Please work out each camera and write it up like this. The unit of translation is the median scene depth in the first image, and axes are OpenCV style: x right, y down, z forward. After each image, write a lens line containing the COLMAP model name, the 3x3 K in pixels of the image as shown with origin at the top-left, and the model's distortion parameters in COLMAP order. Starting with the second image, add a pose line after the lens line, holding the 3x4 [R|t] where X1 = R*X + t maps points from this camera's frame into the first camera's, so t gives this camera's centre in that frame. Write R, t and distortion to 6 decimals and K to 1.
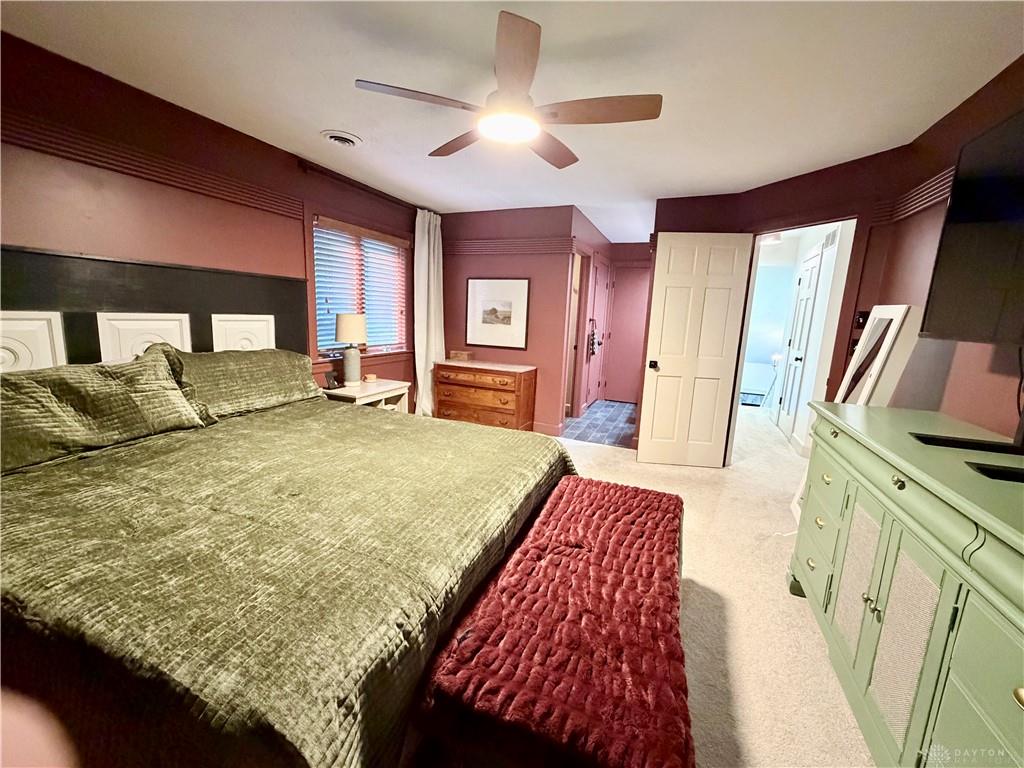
lens RADIAL K [[407.8, 0, 509.3], [0, 407.8, 384.1], [0, 0, 1]] dist [-0.002034, 0.000237]
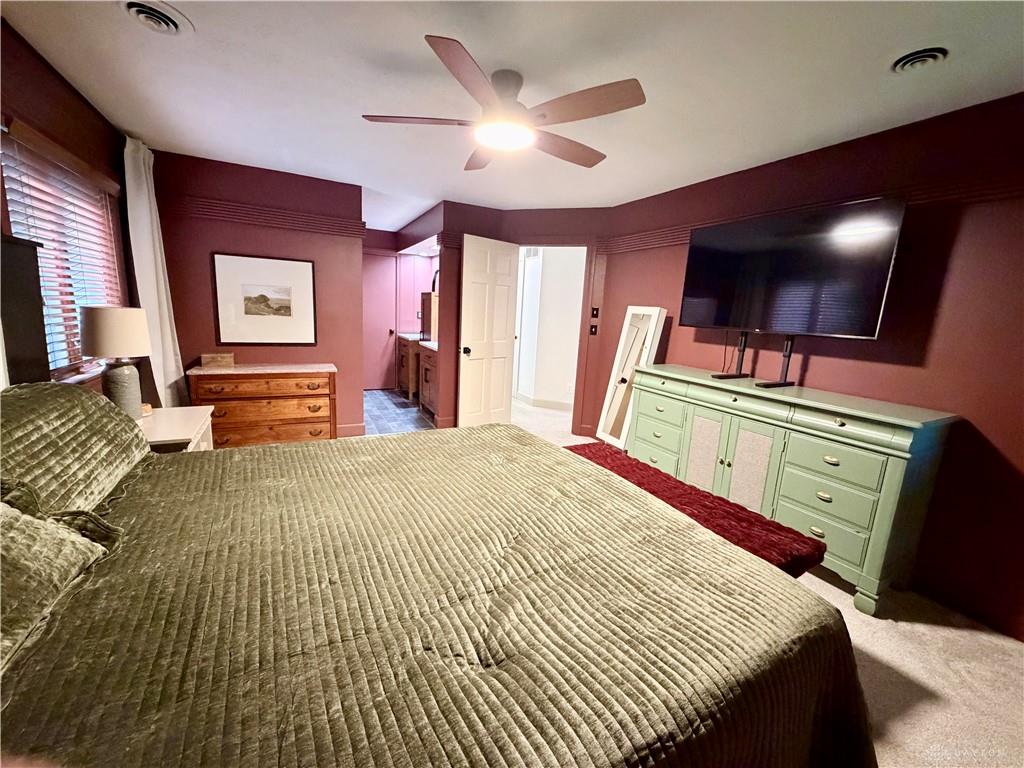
lens RADIAL K [[407.8, 0, 509.3], [0, 407.8, 384.1], [0, 0, 1]] dist [-0.002034, 0.000237]
pose [[0.631574, -0.146363, 0.761375, -0.372958], [0.107878, 0.989057, 0.100645, -0.046228], [-0.767774, 0.018571, 0.640452, 0.142585]]
